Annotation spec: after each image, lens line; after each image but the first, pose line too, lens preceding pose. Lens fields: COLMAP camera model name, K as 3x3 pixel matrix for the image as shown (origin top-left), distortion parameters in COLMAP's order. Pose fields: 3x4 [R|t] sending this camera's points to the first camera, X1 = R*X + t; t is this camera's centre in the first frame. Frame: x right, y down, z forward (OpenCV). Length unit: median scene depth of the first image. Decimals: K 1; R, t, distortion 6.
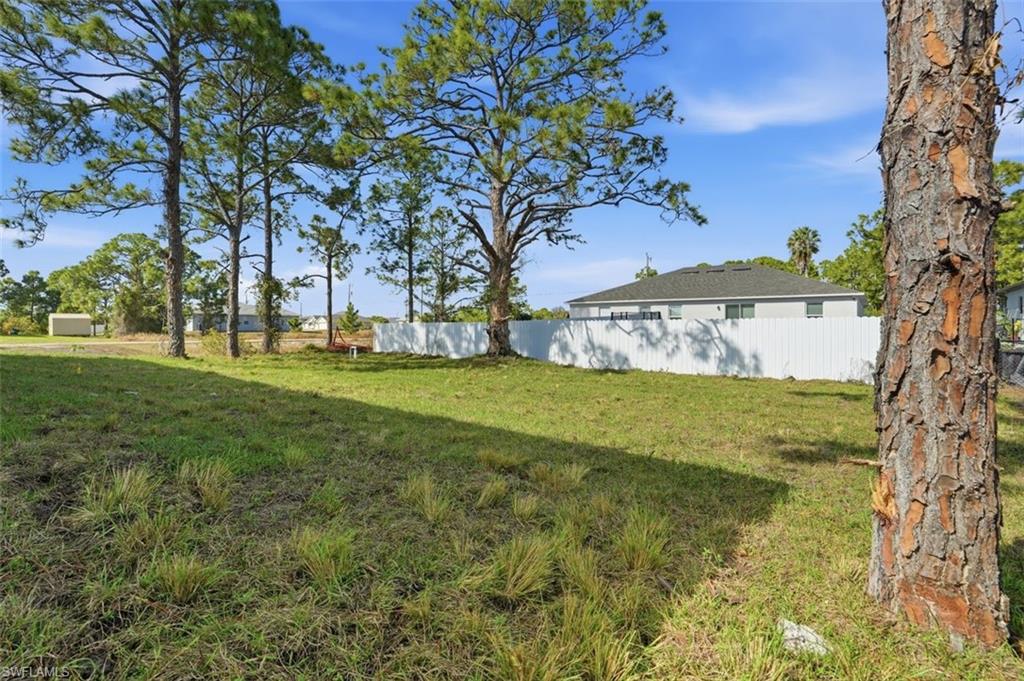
lens RADIAL K [[476.0, 0, 506.8], [0, 476.0, 333.9], [0, 0, 1]] dist [-0.061955, 0.019916]
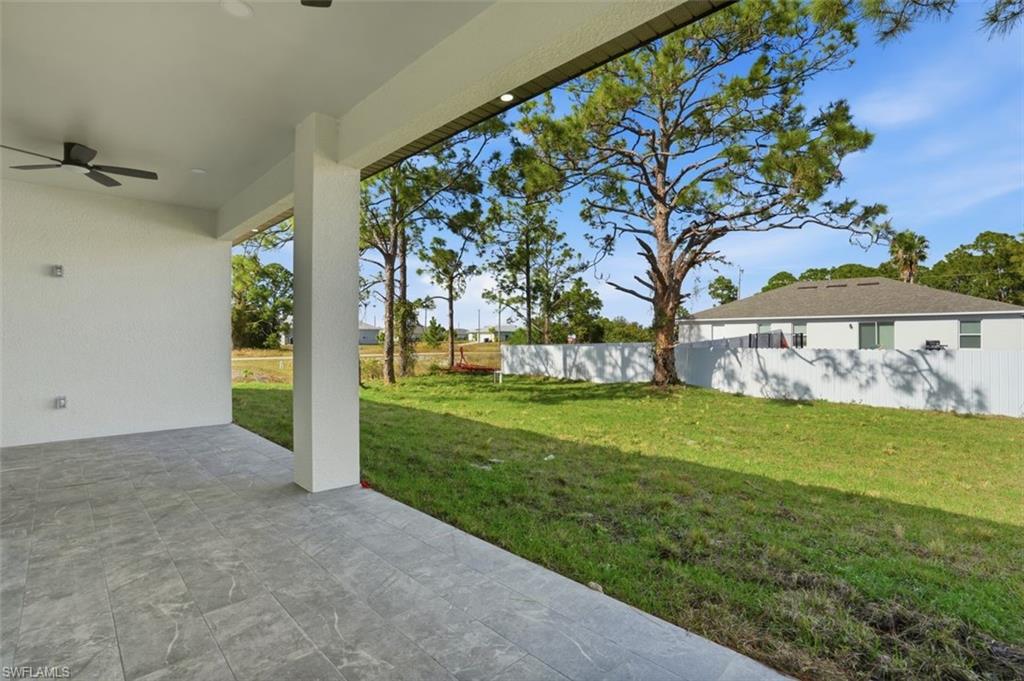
lens RADIAL K [[476.0, 0, 506.8], [0, 476.0, 333.9], [0, 0, 1]] dist [-0.061955, 0.019916]
pose [[0.993231, -0.003520, -0.116103, -0.187152], [0.001034, 0.999769, -0.021463, -0.030416], [0.116152, 0.021198, 0.993005, -0.001393]]
